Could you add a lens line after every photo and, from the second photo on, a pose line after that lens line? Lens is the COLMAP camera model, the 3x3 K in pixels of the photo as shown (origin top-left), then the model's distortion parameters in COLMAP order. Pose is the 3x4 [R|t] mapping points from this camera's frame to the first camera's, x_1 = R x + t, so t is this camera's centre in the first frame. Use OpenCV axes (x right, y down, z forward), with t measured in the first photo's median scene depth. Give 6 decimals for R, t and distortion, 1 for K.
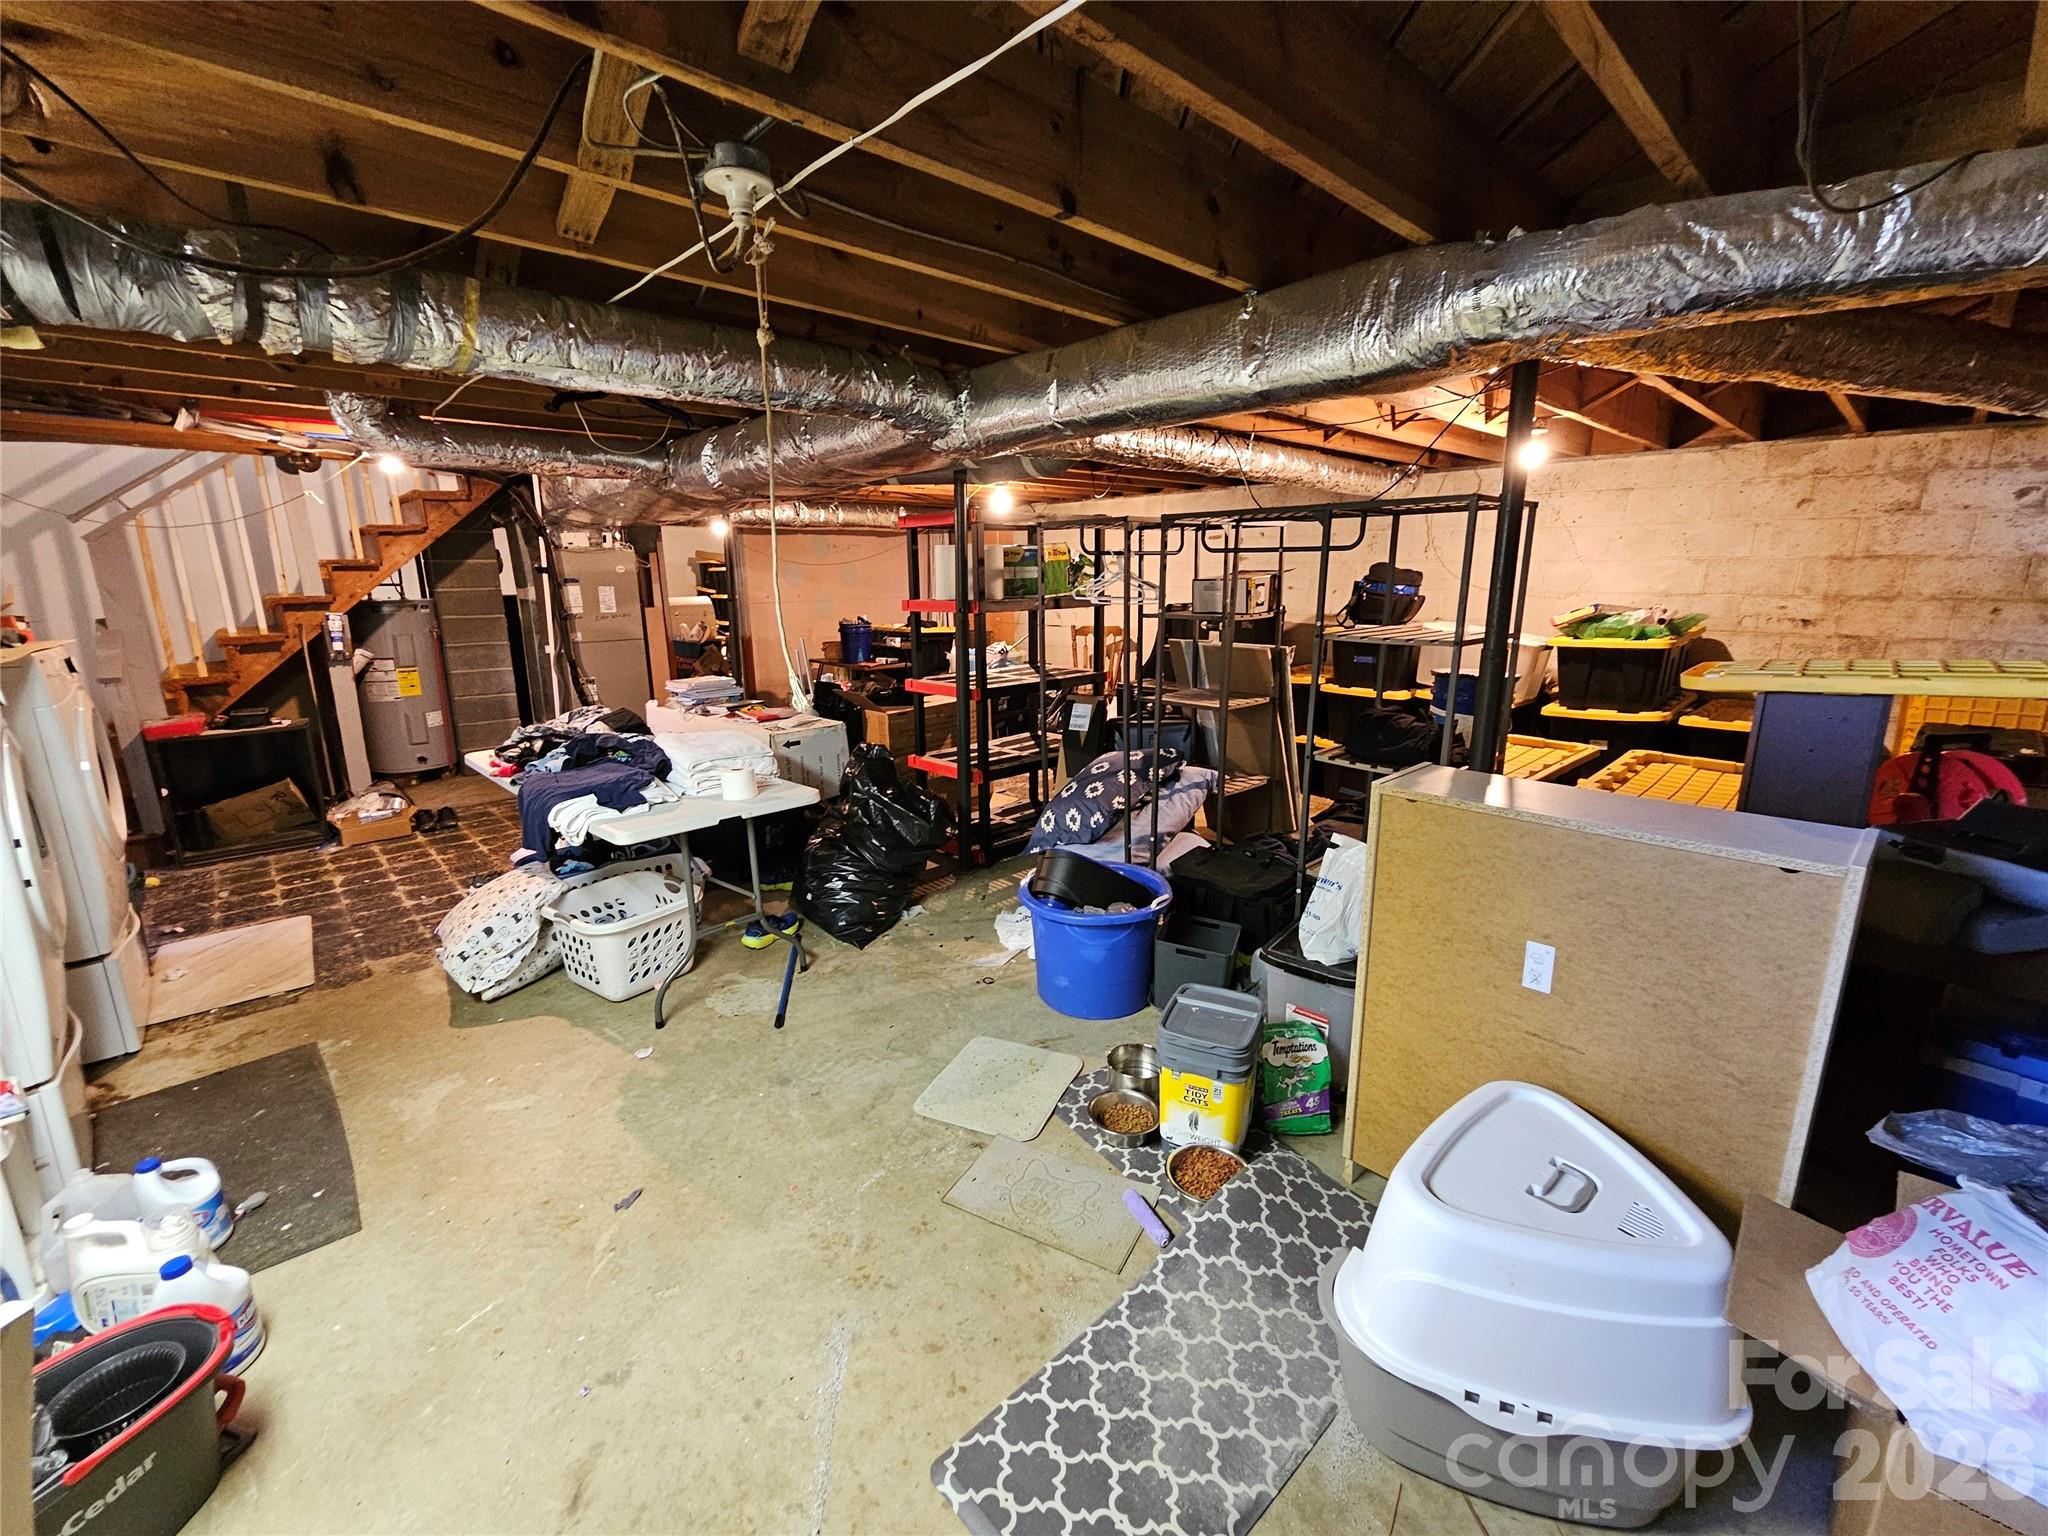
lens RADIAL K [[853.4, 0, 1024.0], [0, 853.4, 768.0], [0, 0, 1]] dist [0.000051, -0.000206]
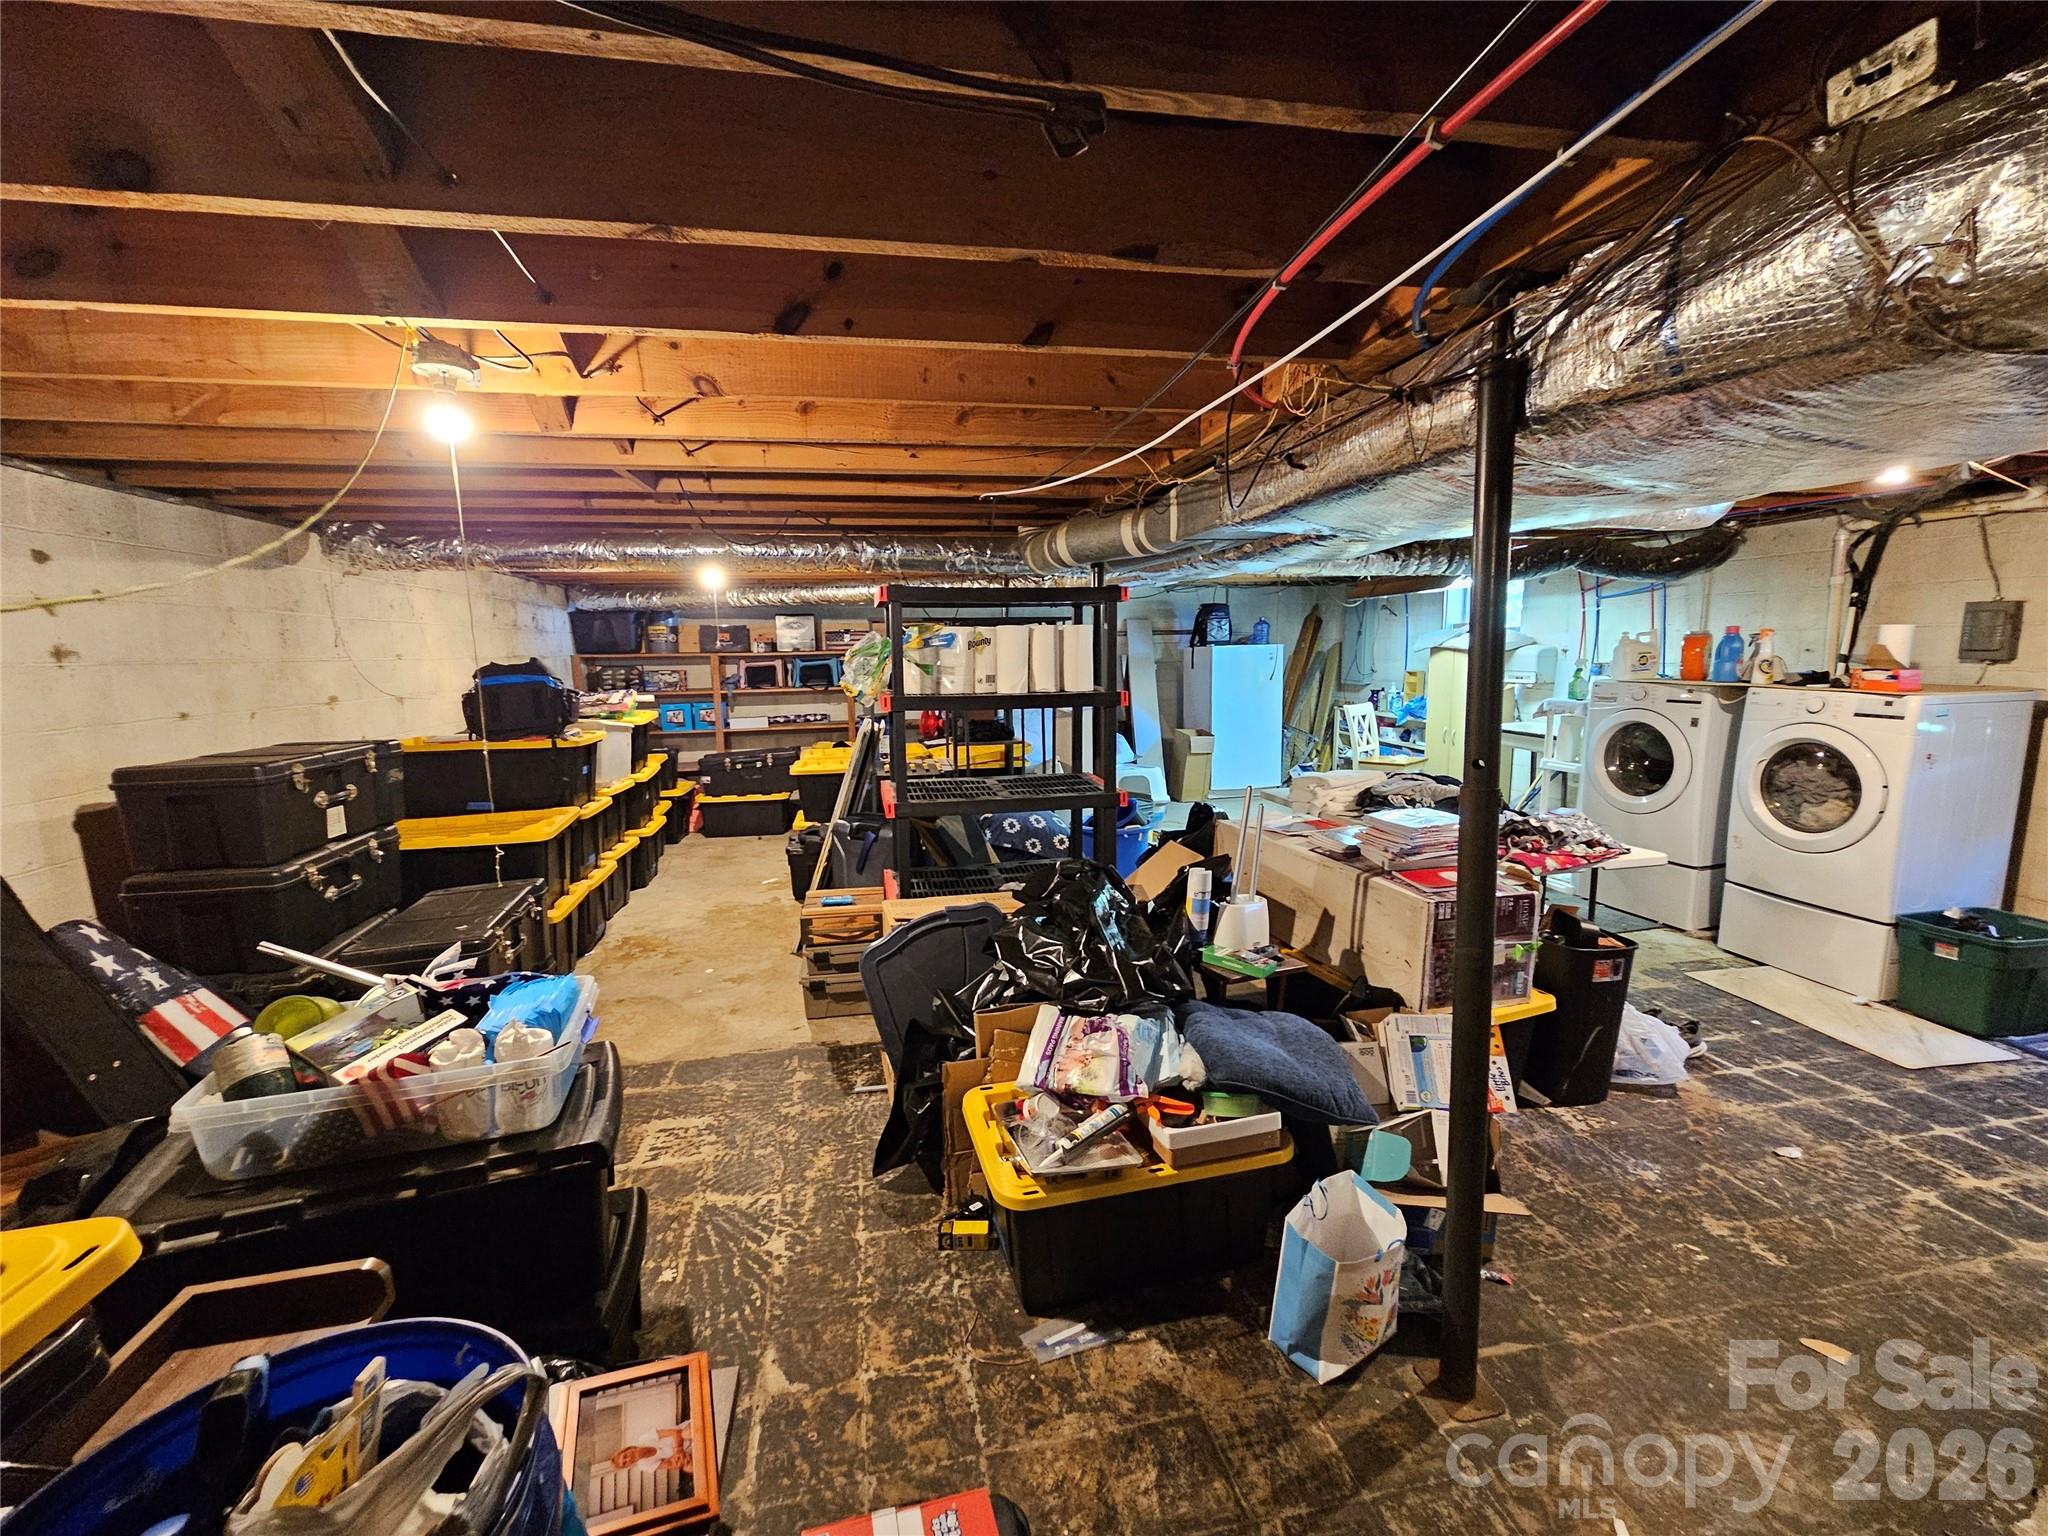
lens RADIAL K [[816.1, 0, 1024.0], [0, 816.1, 768.0], [0, 0, 1]] dist [-0.000569, 0.000016]
pose [[-0.842219, -0.051217, 0.536697, -0.582746], [0.151164, 0.933114, 0.326264, -0.486226], [-0.517509, 0.355915, -0.778144, 2.053188]]
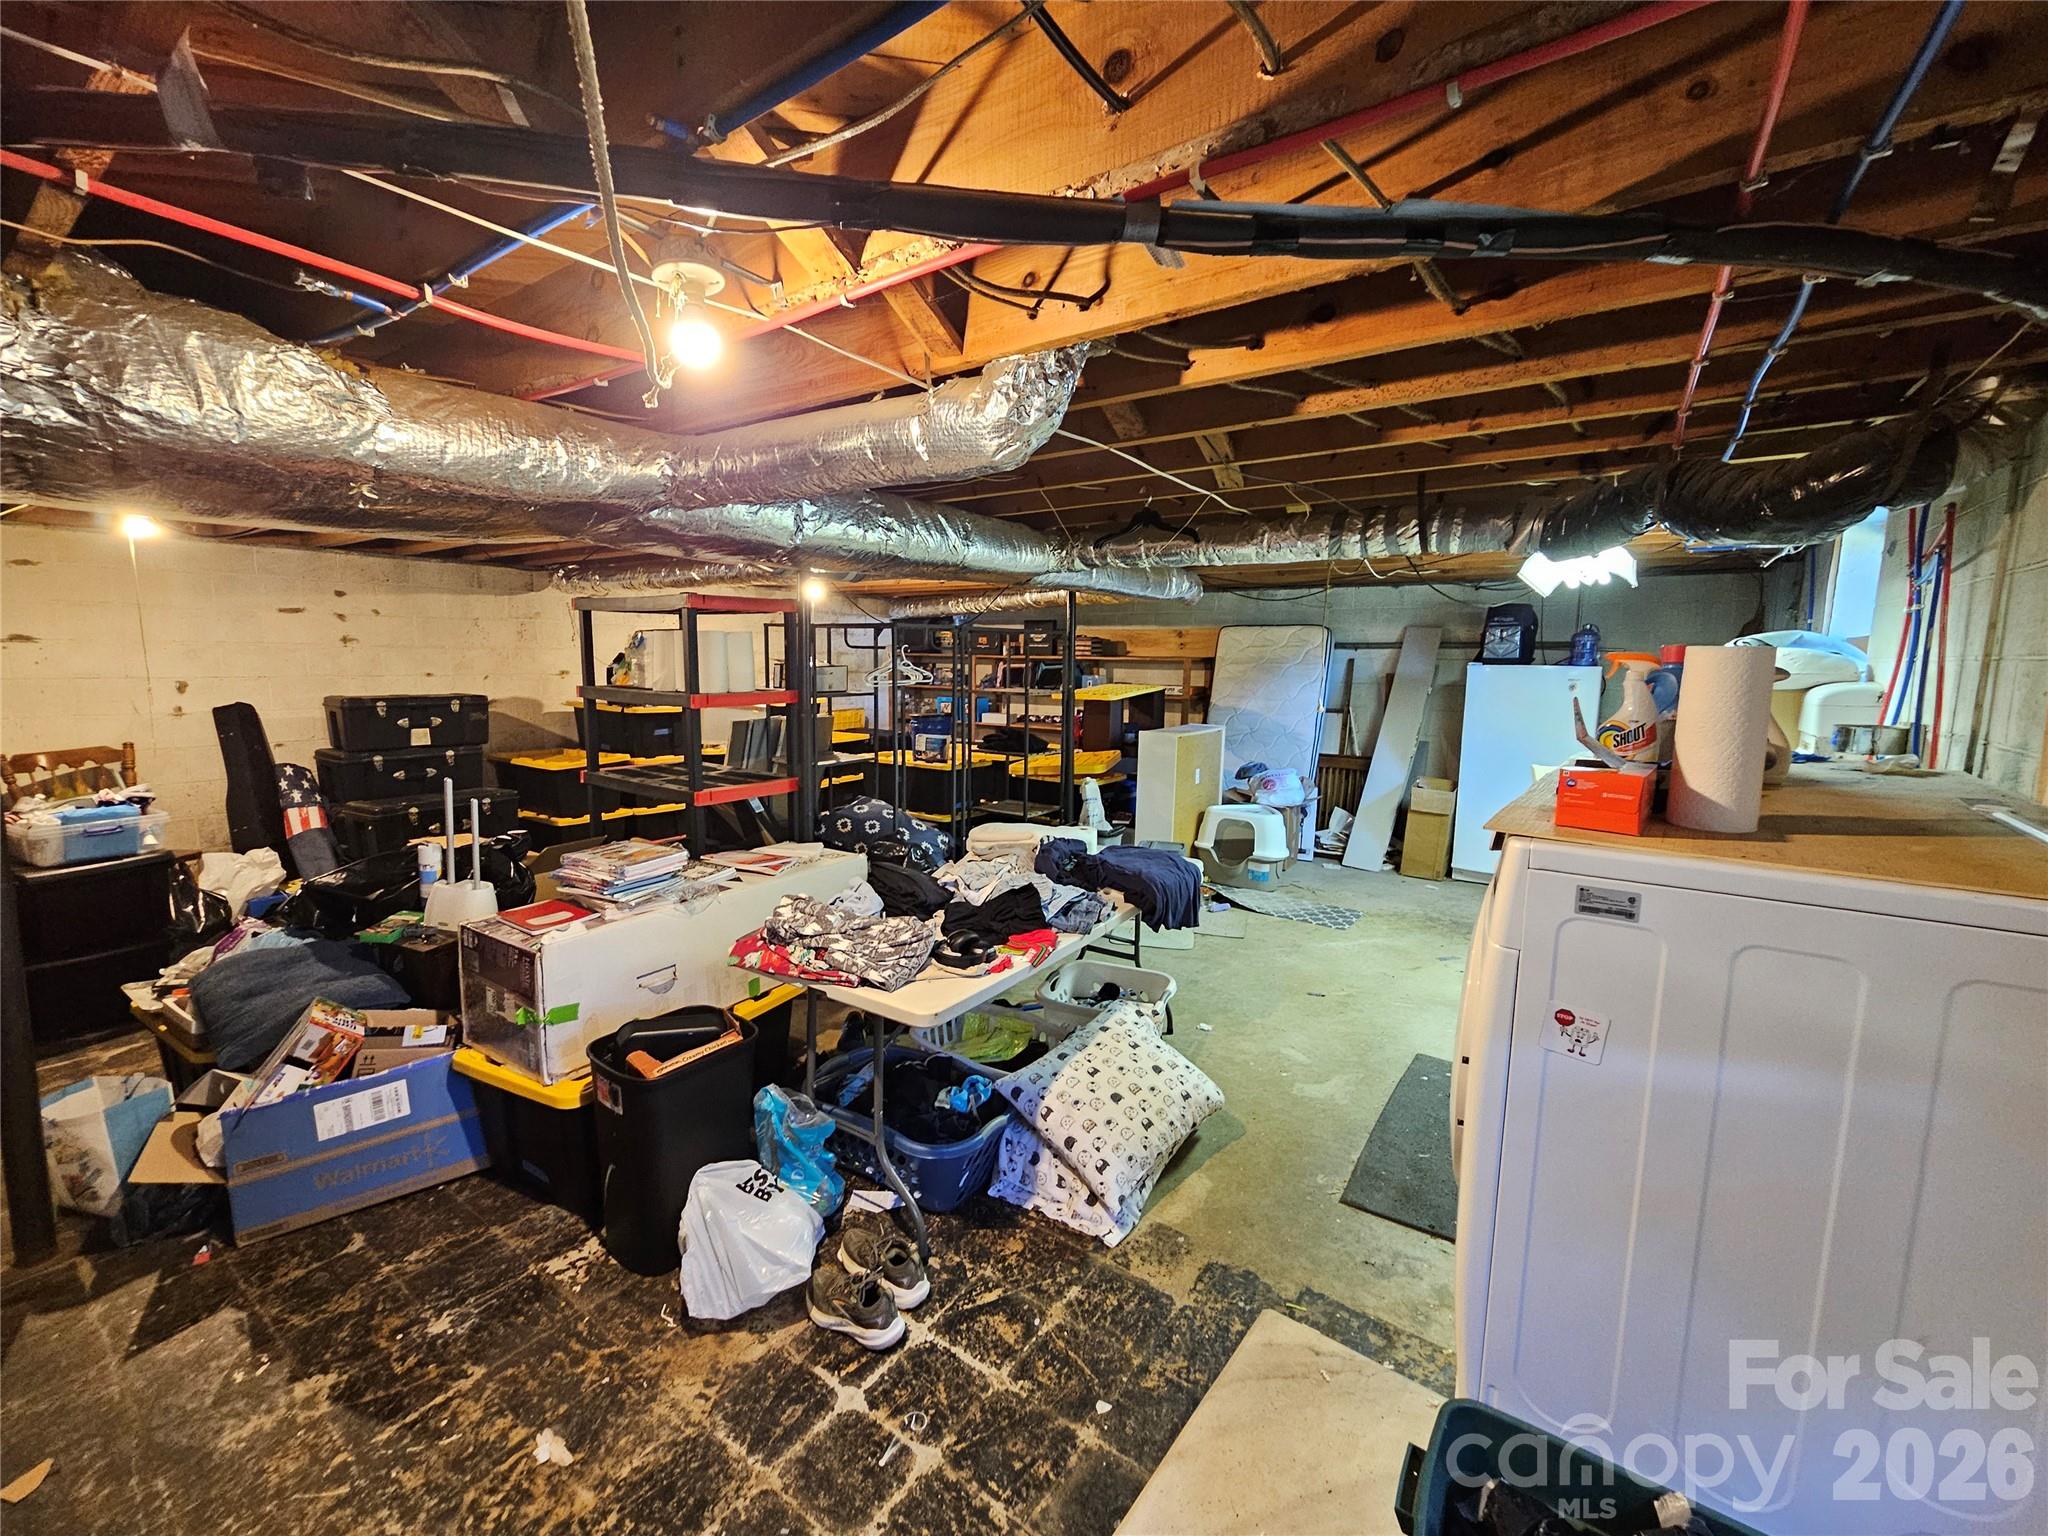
lens RADIAL K [[832.3, 0, 1024.0], [0, 832.3, 768.0], [0, 0, 1]] dist [-0.007521, -0.000099]
pose [[-0.198719, -0.121895, 0.972447, -1.206854], [0.212554, 0.963258, 0.164178, -0.242414], [-0.956730, 0.239323, -0.165508, 1.056084]]
